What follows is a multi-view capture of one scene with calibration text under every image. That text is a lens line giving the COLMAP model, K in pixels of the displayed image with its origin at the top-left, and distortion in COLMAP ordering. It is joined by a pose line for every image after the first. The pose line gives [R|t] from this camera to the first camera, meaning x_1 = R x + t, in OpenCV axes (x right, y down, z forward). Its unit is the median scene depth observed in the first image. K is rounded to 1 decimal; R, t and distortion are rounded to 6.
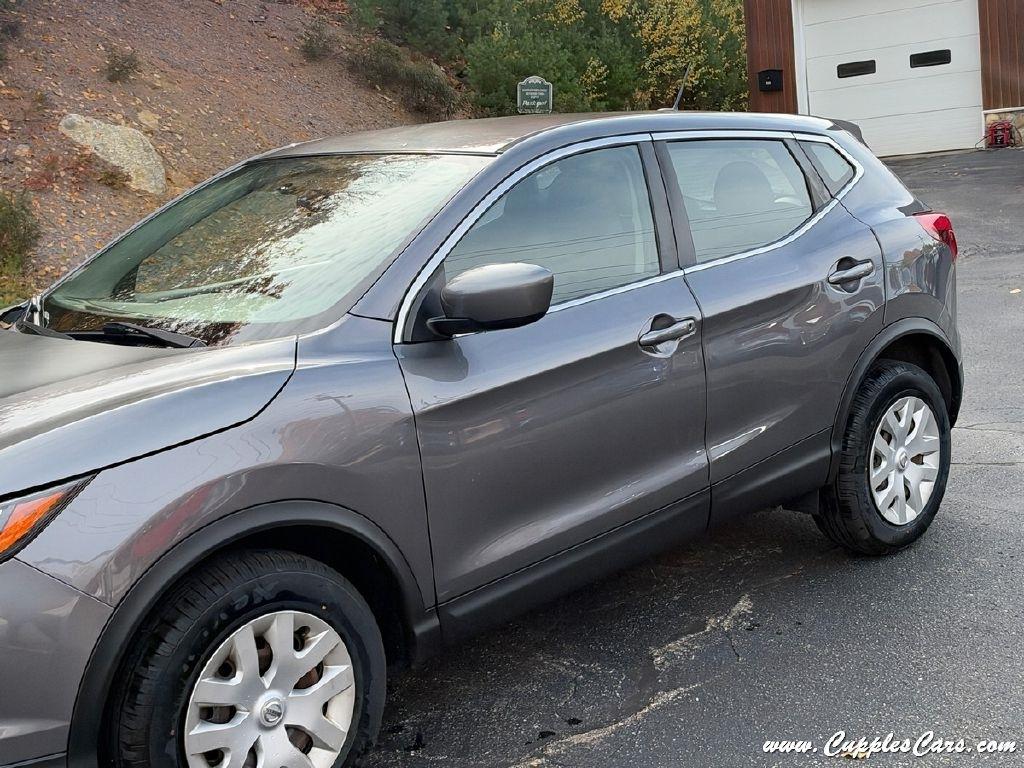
lens RADIAL K [[1409.3, 0, 512.0], [0, 1409.3, 384.0], [0, 0, 1]] dist [0.297716, -0.953114]
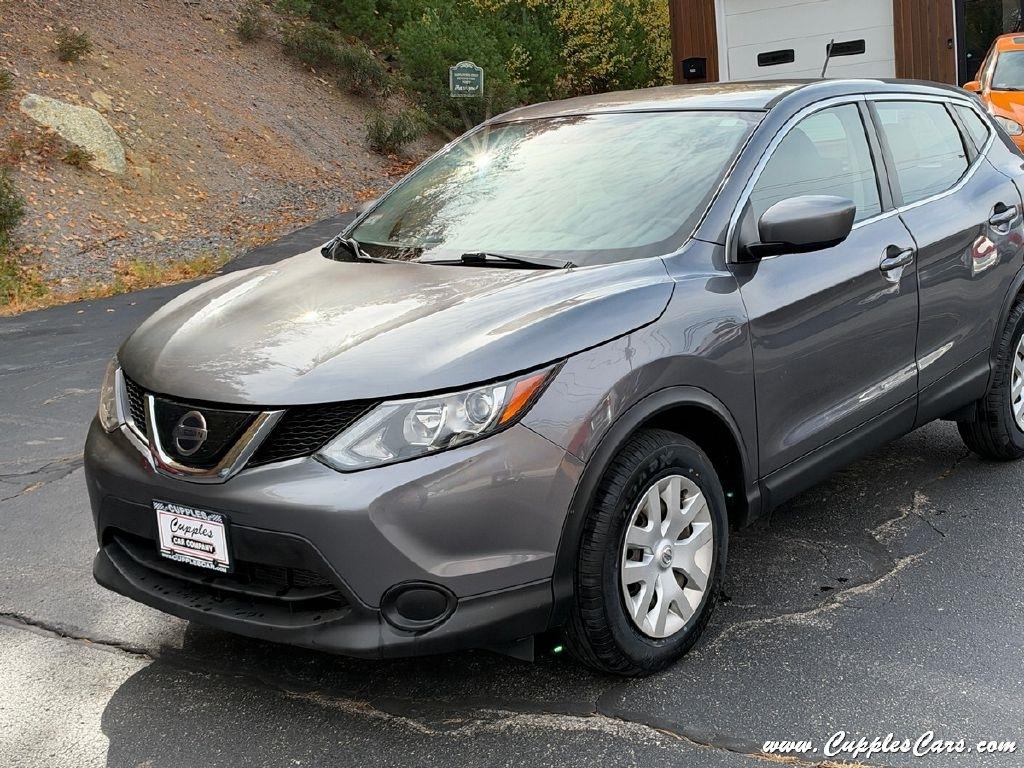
lens RADIAL K [[1410.9, 0, 520.0], [0, 1410.9, 404.1], [0, 0, 1]] dist [0.279688, -0.849908]
pose [[0.994450, -0.015773, 0.104021, -0.269492], [0.013703, 0.999694, 0.020587, 0.044640], [-0.104314, -0.019047, 0.994362, -0.135508]]
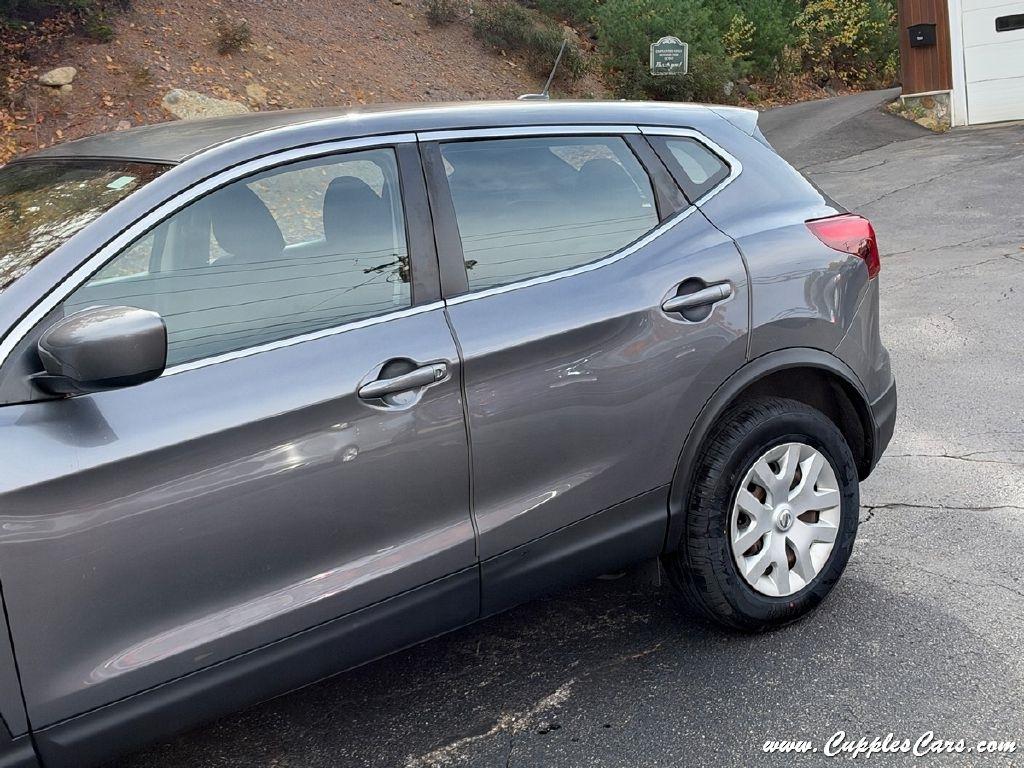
lens RADIAL K [[1409.3, 0, 512.0], [0, 1409.3, 384.0], [0, 0, 1]] dist [0.297716, -0.953114]
pose [[0.990171, 0.011877, -0.139359, 0.231572], [-0.008115, 0.999588, 0.027537, -0.046509], [0.139629, -0.026135, 0.989859, 0.163662]]
